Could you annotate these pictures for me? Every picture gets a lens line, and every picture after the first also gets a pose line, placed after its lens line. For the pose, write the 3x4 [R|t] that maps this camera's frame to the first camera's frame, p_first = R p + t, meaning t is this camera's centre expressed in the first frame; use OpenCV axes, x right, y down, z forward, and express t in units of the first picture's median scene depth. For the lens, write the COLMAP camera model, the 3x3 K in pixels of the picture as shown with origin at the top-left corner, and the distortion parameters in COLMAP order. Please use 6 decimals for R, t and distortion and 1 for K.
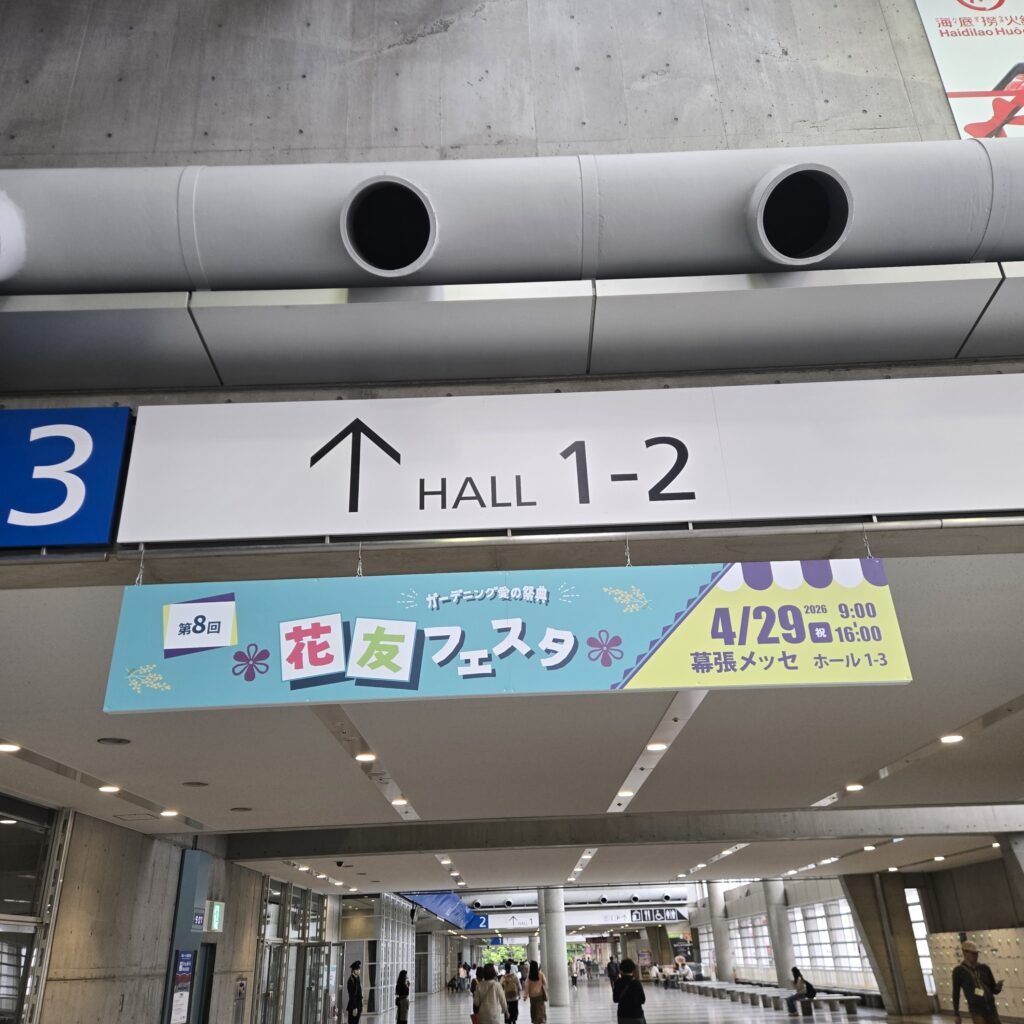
lens RADIAL K [[891.0, 0, 514.7], [0, 891.0, 508.1], [0, 0, 1]] dist [0.110704, -0.099499]
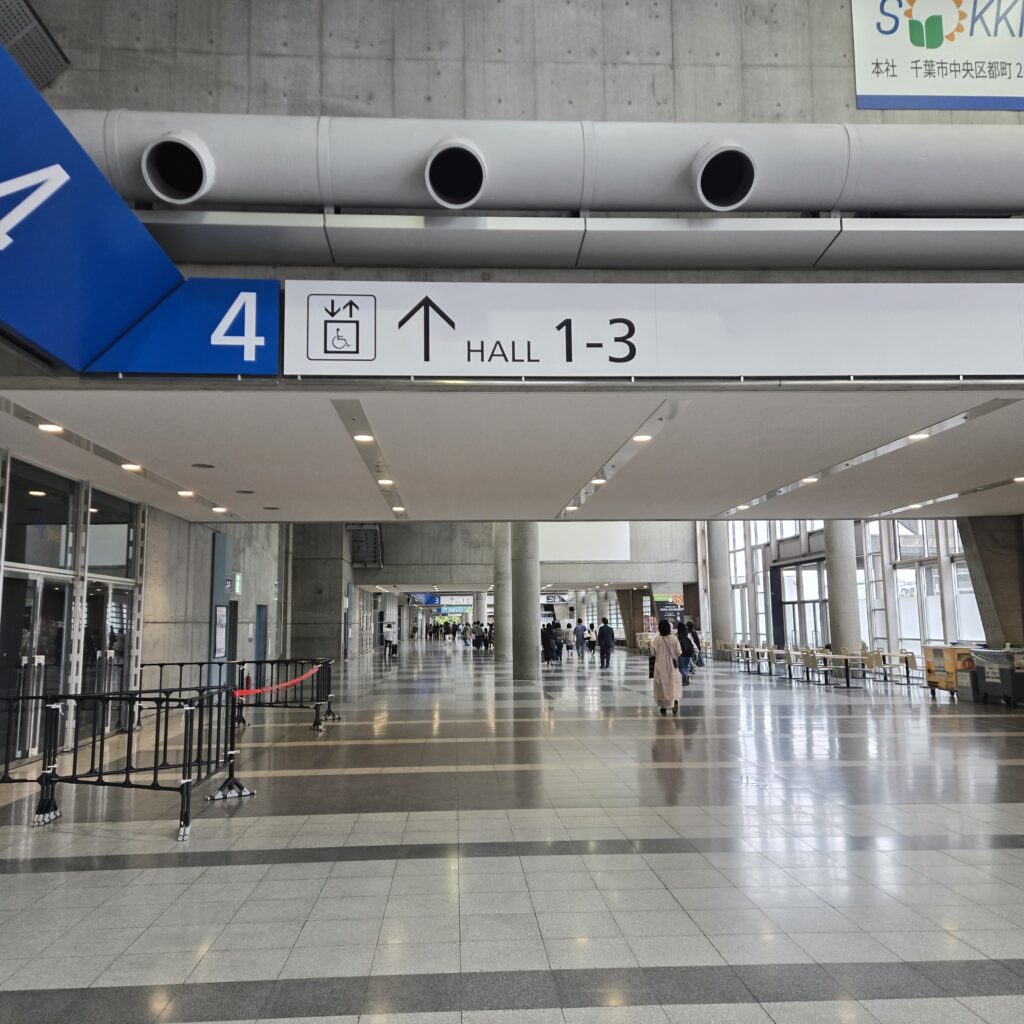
lens RADIAL K [[891.0, 0, 514.7], [0, 891.0, 508.1], [0, 0, 1]] dist [0.110704, -0.099499]
pose [[0.997215, 0.035855, 0.065403, -0.116467], [-0.055007, 0.945739, 0.320236, -0.267589], [-0.050373, -0.322942, 0.945077, -0.613503]]
